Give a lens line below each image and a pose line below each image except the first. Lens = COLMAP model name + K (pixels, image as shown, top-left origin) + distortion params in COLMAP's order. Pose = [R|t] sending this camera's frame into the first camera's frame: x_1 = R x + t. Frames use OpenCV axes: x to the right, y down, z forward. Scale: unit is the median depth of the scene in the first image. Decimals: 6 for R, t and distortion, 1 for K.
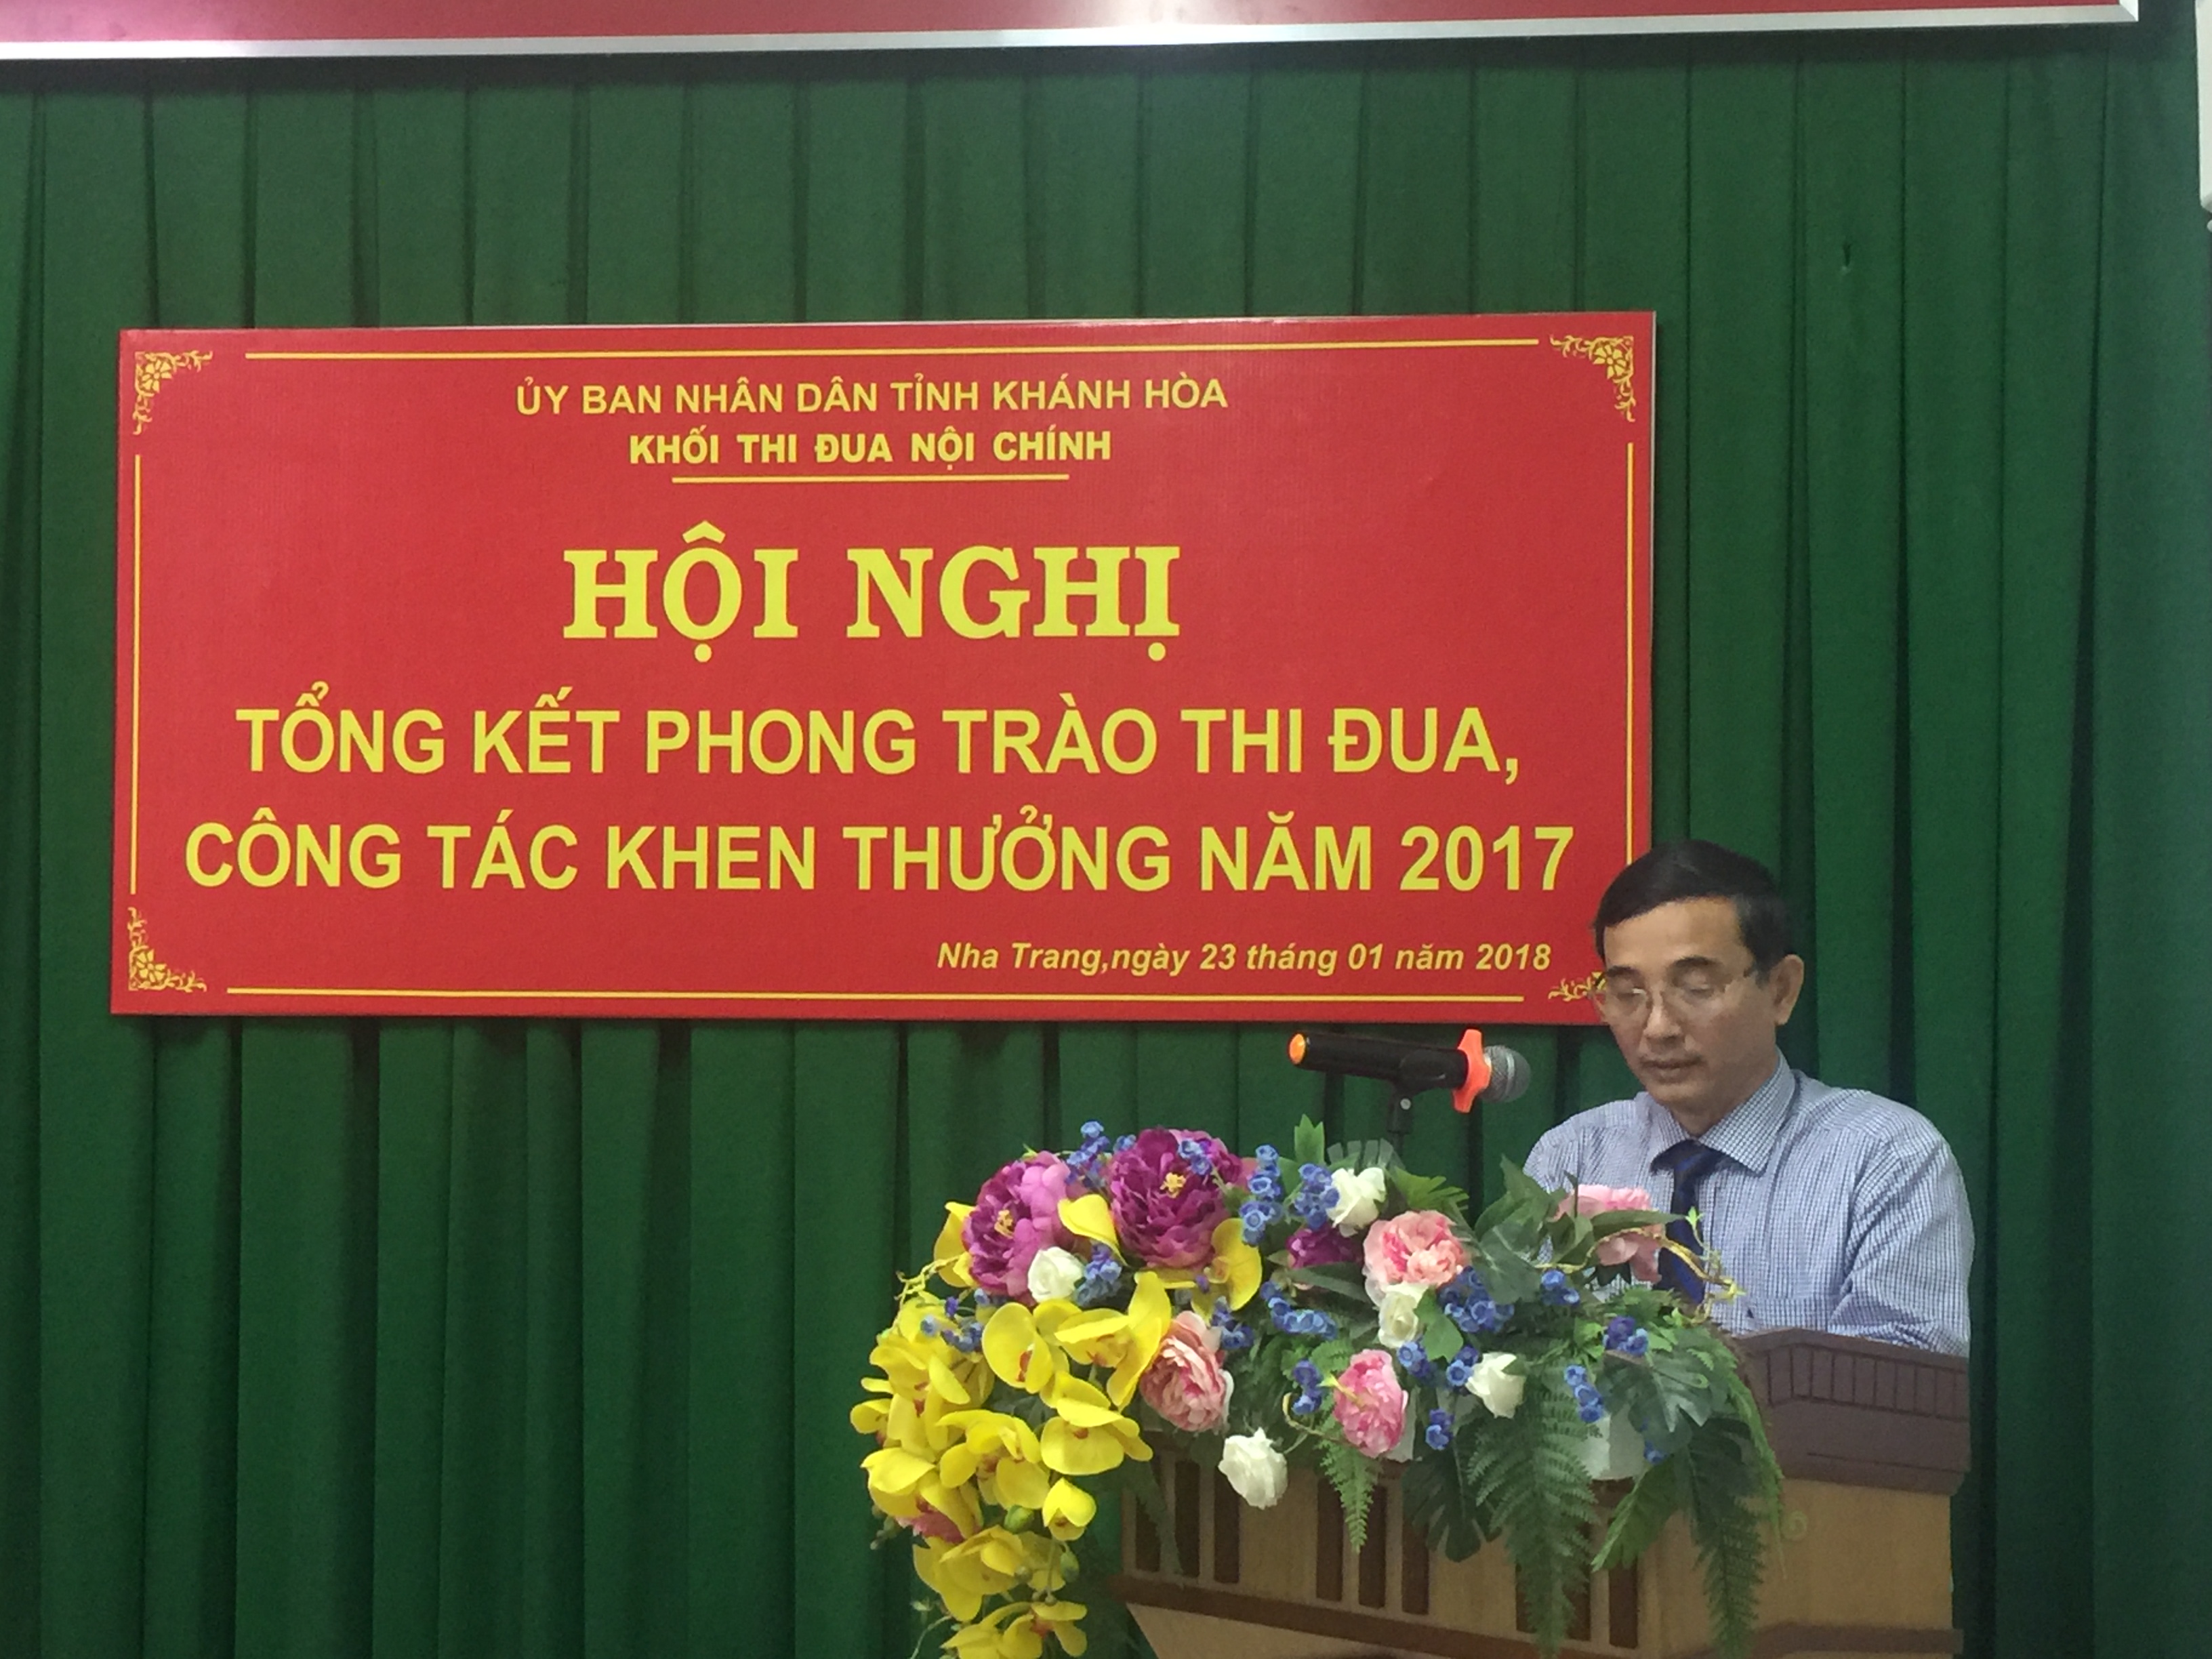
lens RADIAL K [[3397.4, 0, 1107.9], [0, 3397.4, 831.5], [0, 0, 1]] dist [0.005254, 0.000000]
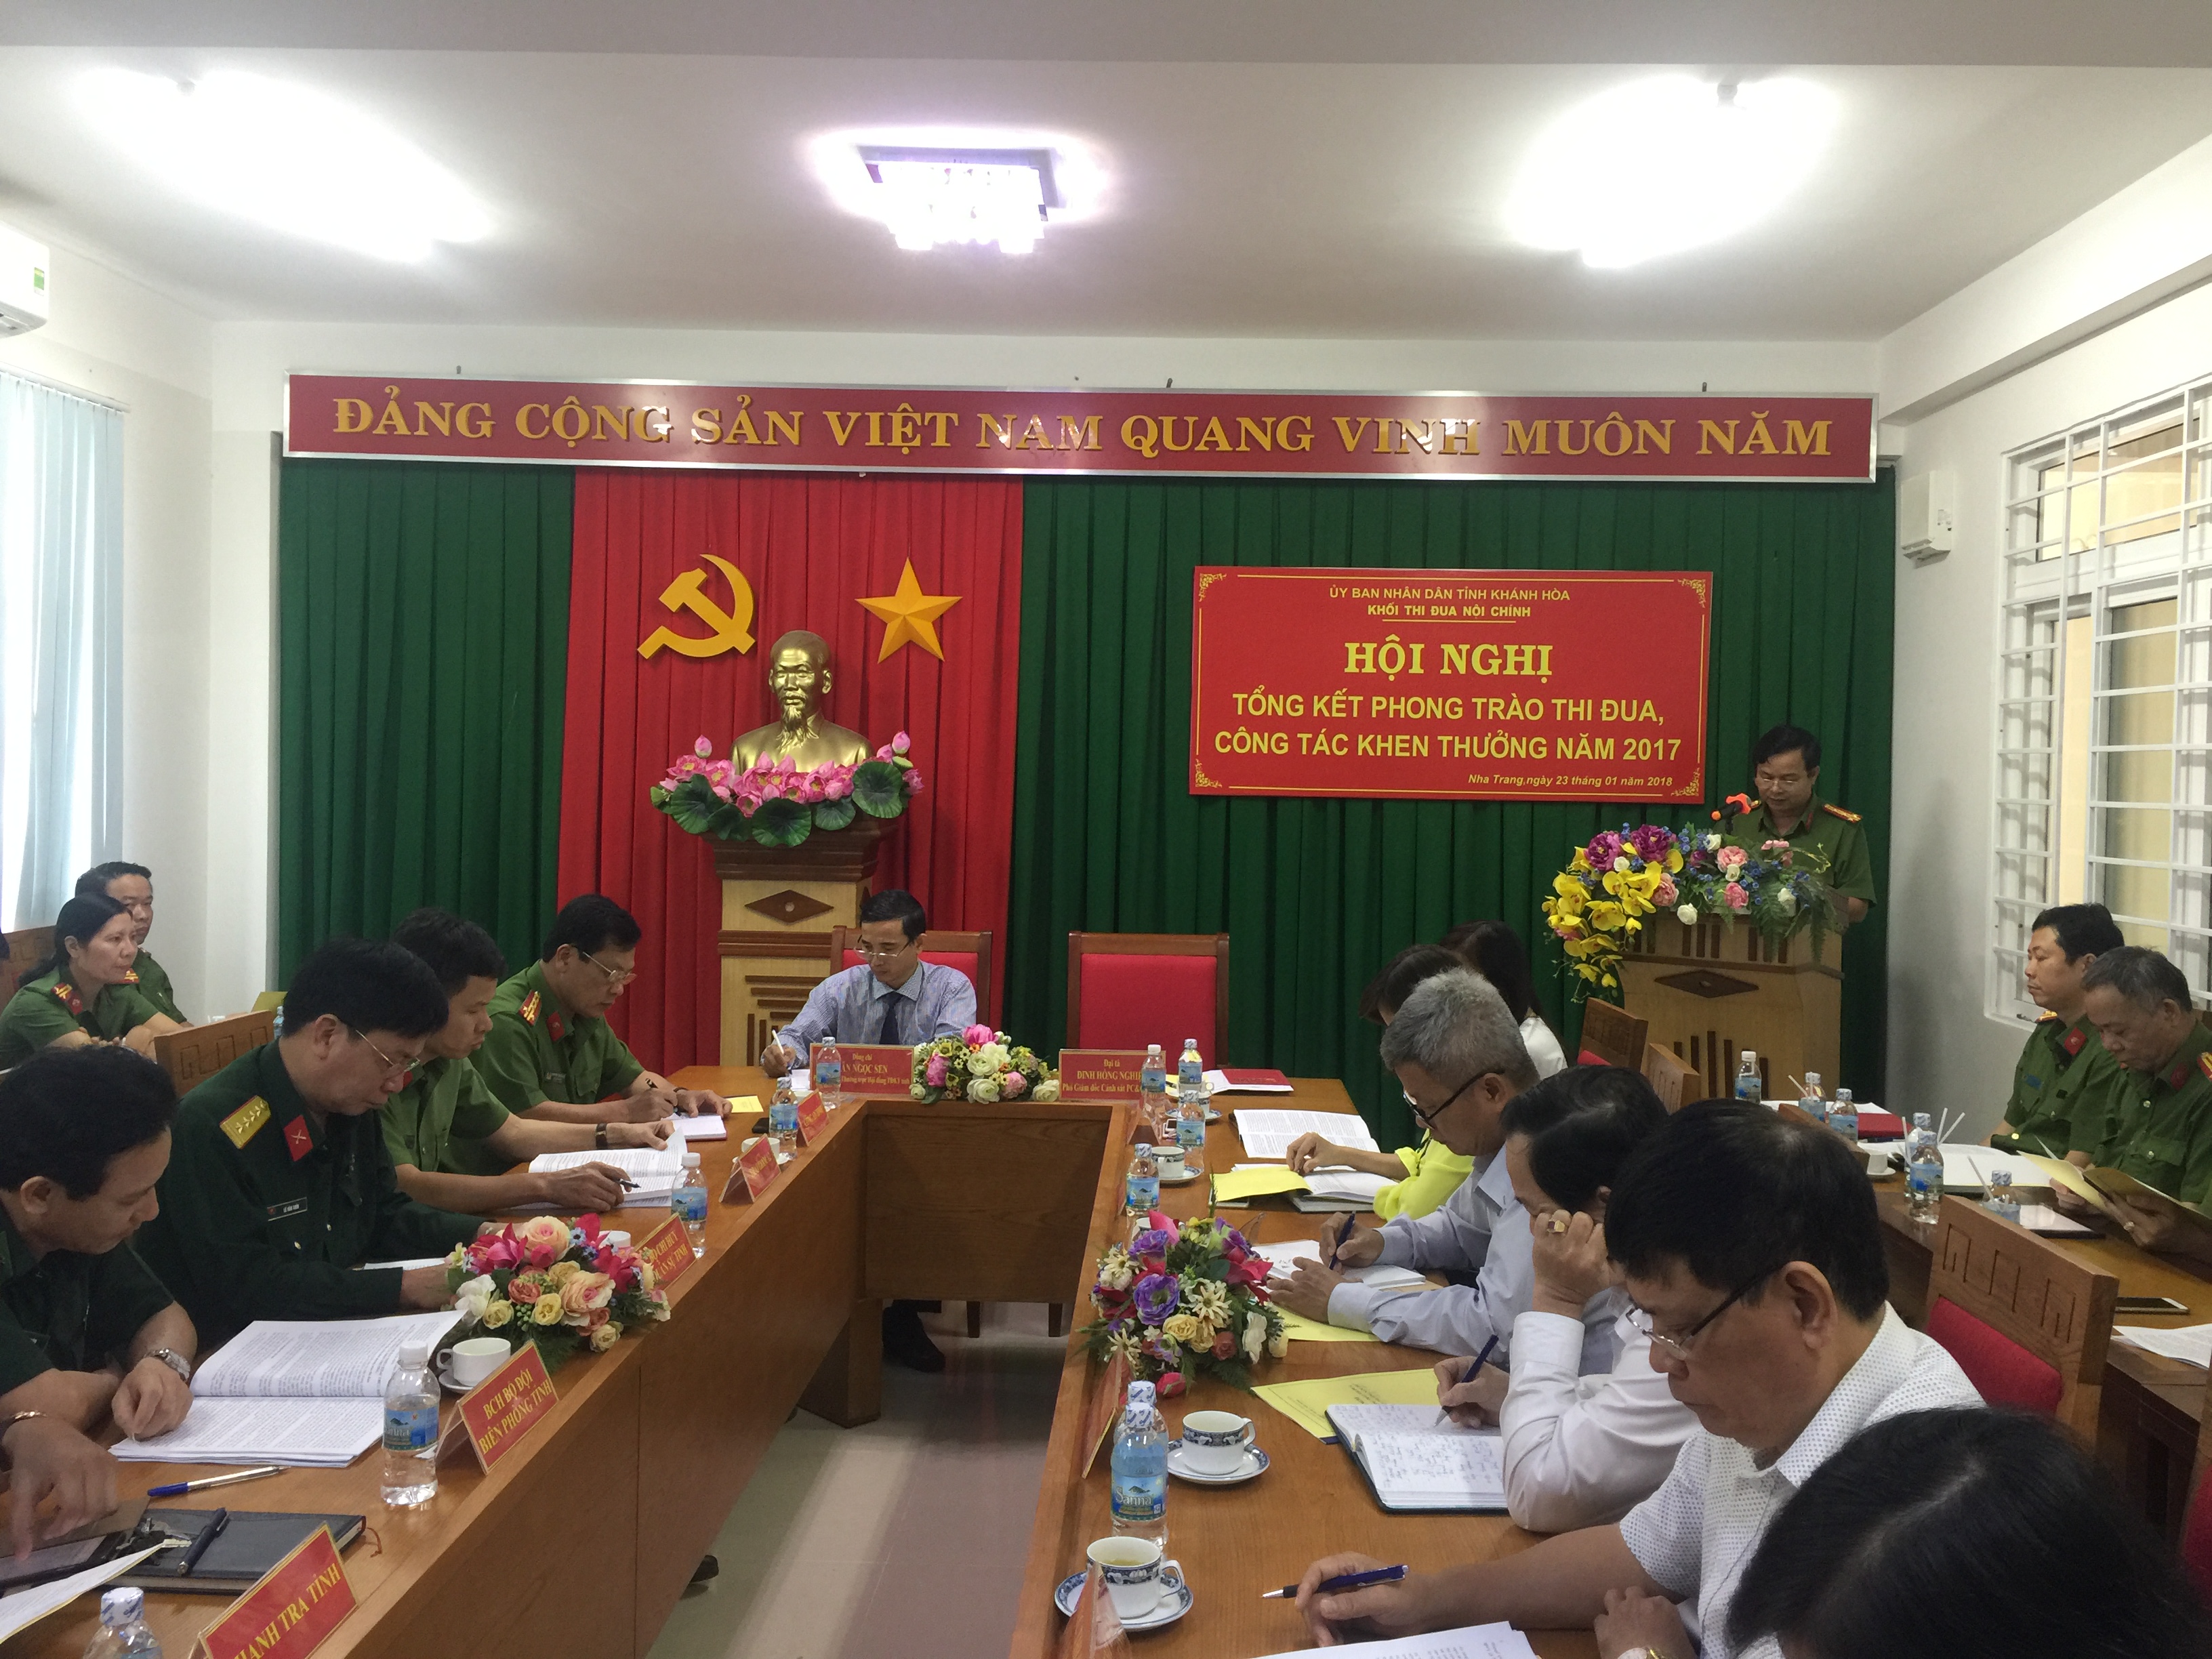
lens RADIAL K [[1855.3, 0, 1104.3], [0, 1855.3, 821.9], [0, 0, 1]] dist [0.014800, 0.001046]
pose [[0.999570, 0.013195, 0.026187, -0.420190], [-0.014573, 0.998480, 0.053145, -0.008582], [-0.025446, -0.053504, 0.998243, -0.658574]]
